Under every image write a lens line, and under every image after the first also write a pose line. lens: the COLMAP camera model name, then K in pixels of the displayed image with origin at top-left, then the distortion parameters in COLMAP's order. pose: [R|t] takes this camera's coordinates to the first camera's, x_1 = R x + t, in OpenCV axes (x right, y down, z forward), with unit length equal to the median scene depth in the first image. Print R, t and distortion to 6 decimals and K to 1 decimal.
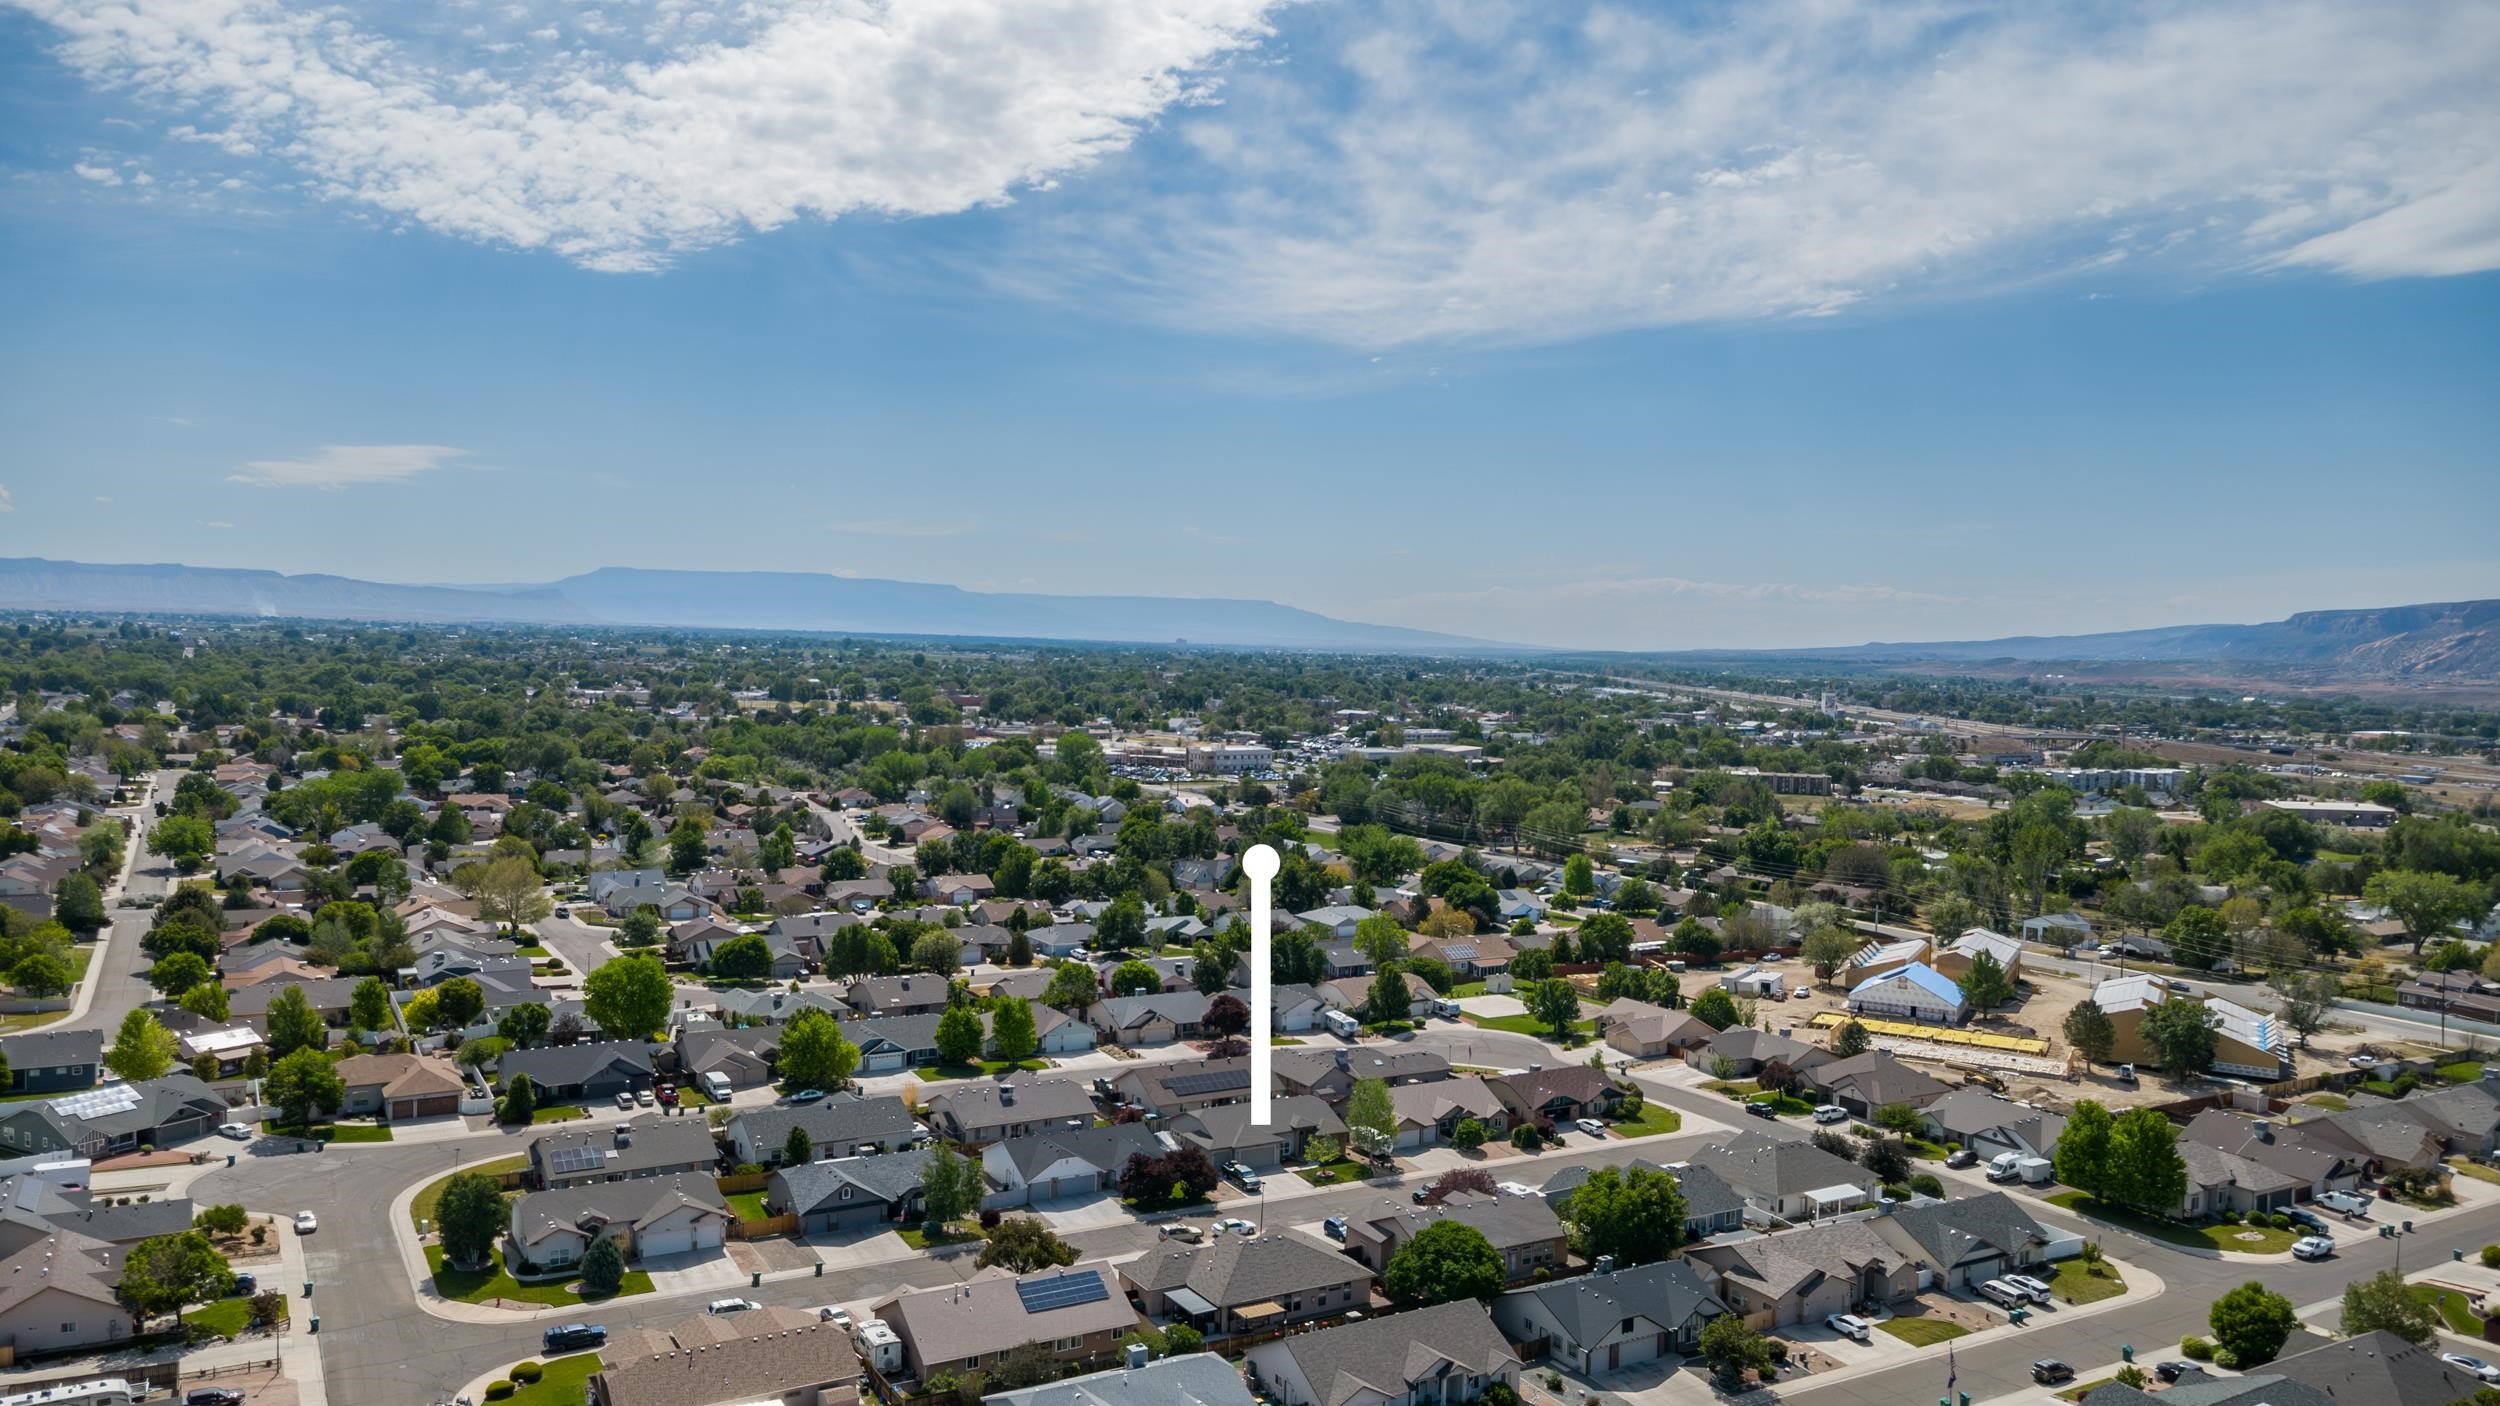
lens RADIAL K [[1758.5, 0, 1248.3], [0, 1758.5, 697.0], [0, 0, 1]] dist [0.048794, -0.056356]
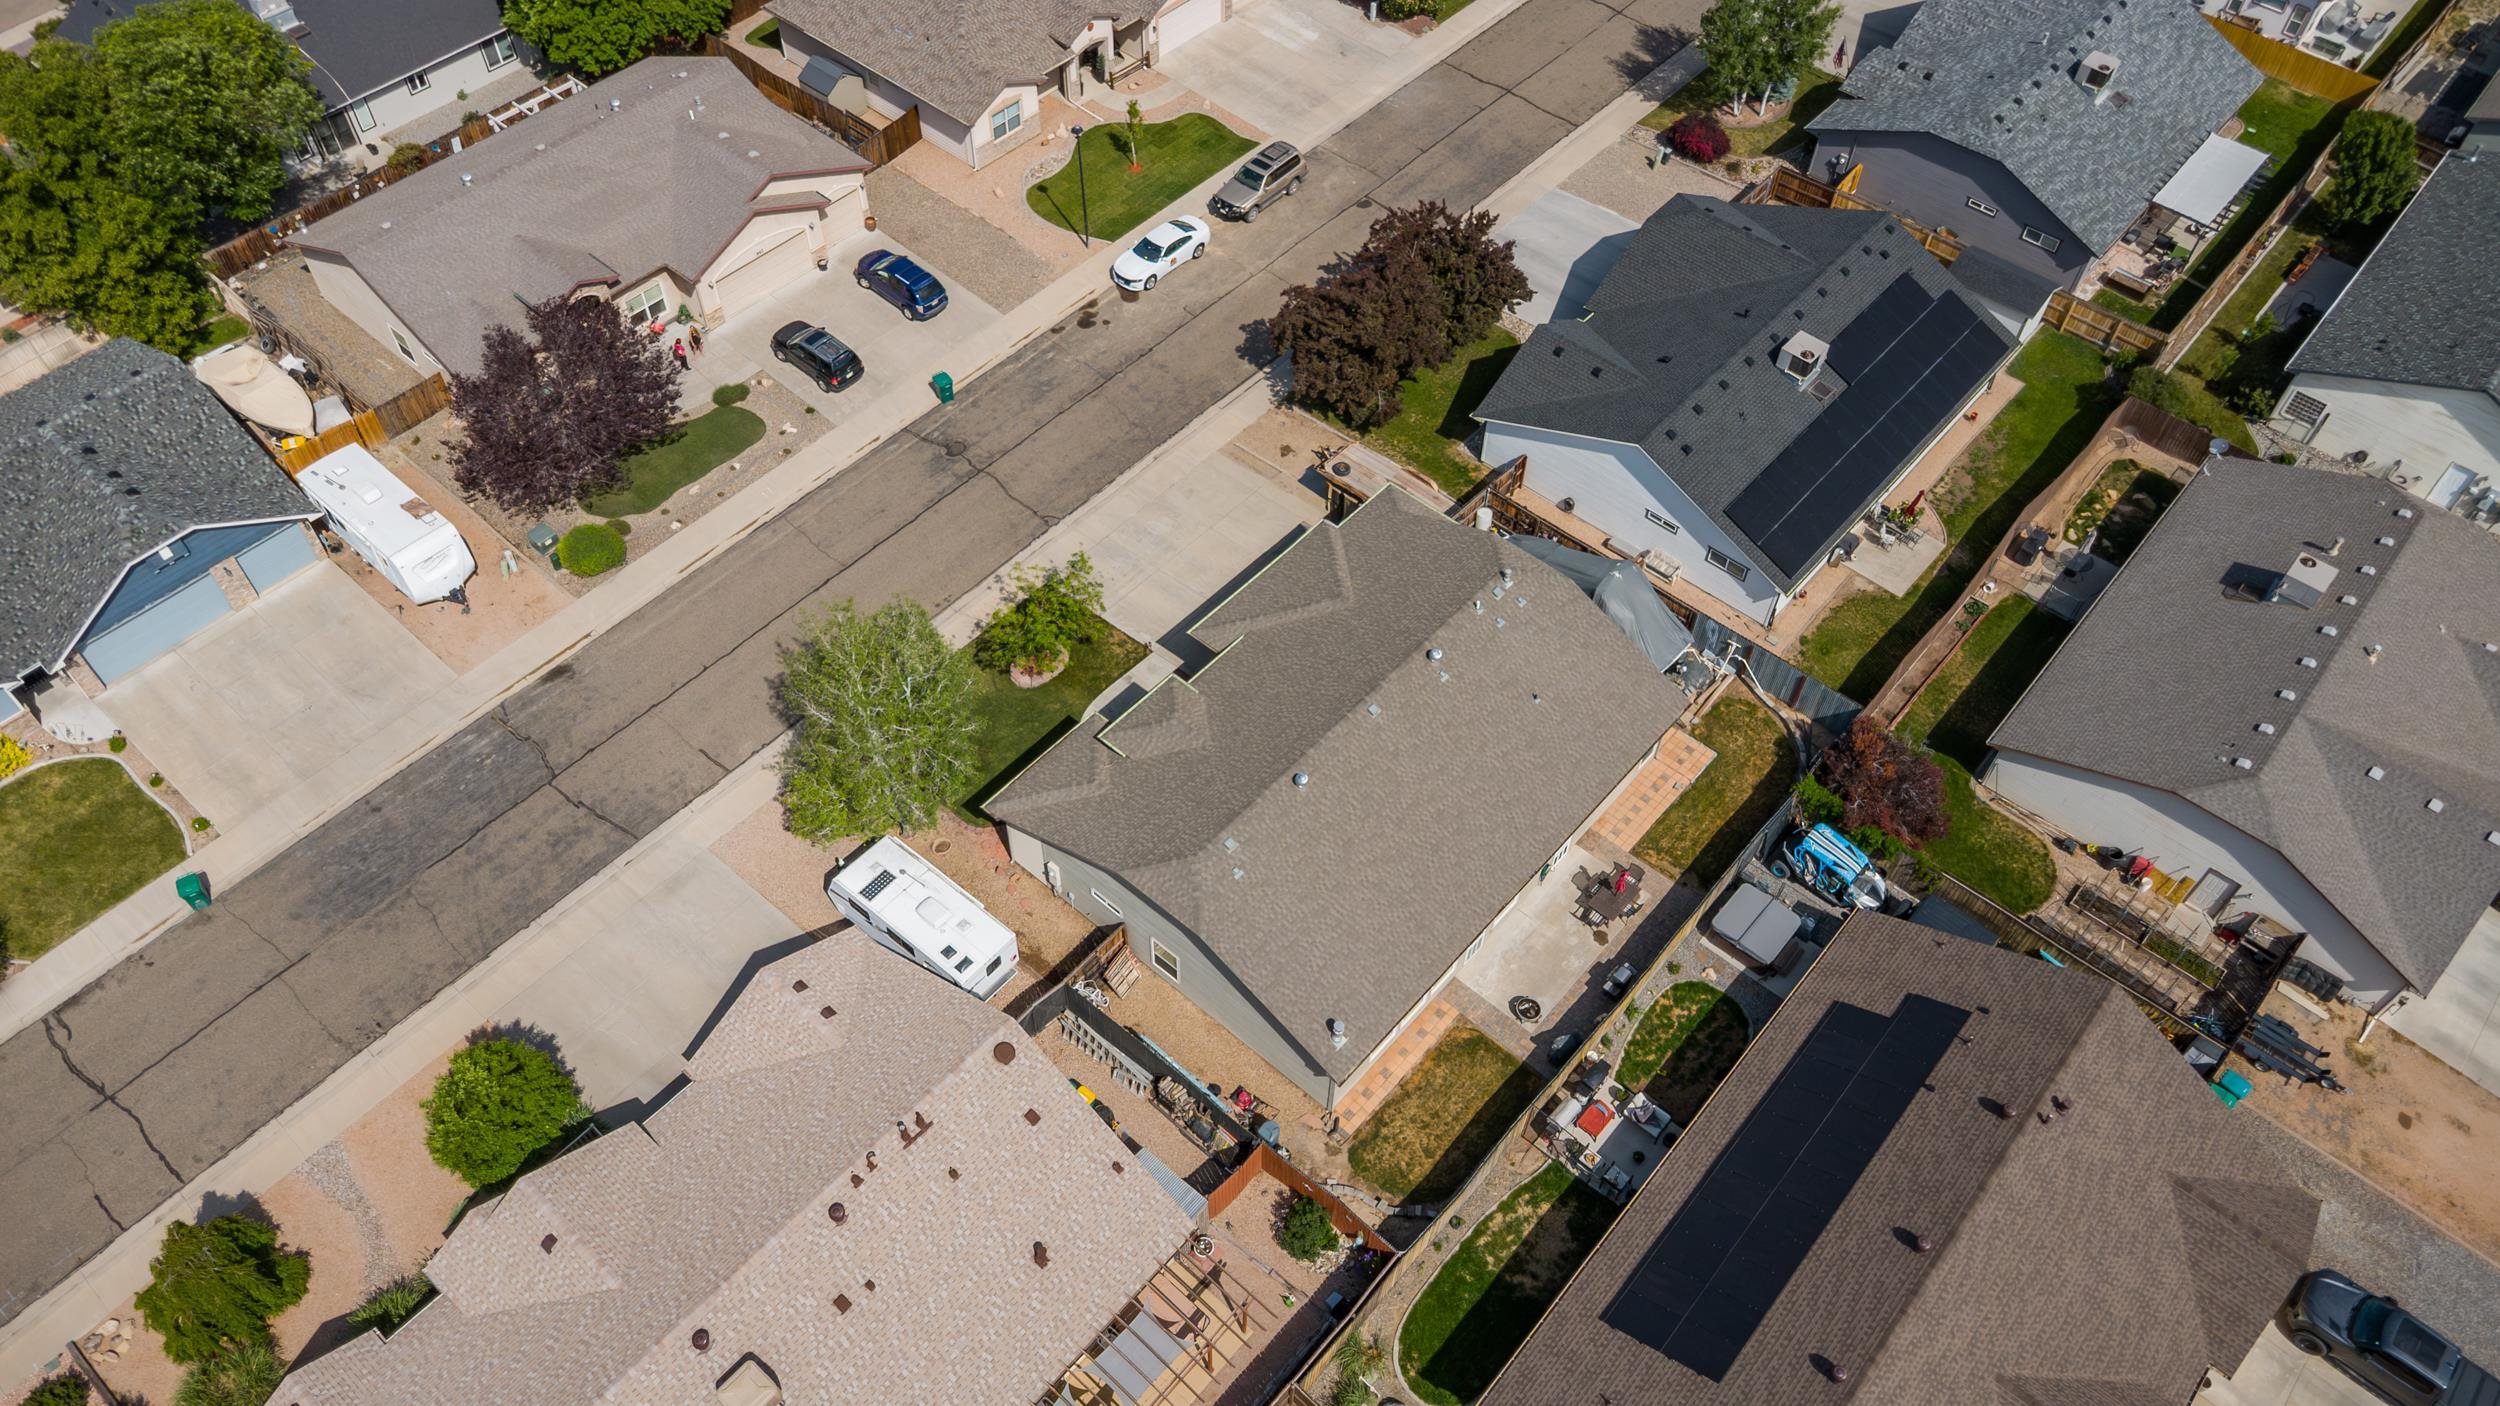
lens RADIAL K [[1758.5, 0, 1248.3], [0, 1758.5, 697.0], [0, 0, 1]] dist [0.048794, -0.056356]
pose [[-0.949623, 0.218473, -0.224690, 0.078340], [-0.050645, 0.600553, 0.797980, 0.034561], [0.309275, 0.769159, -0.559234, 1.185061]]
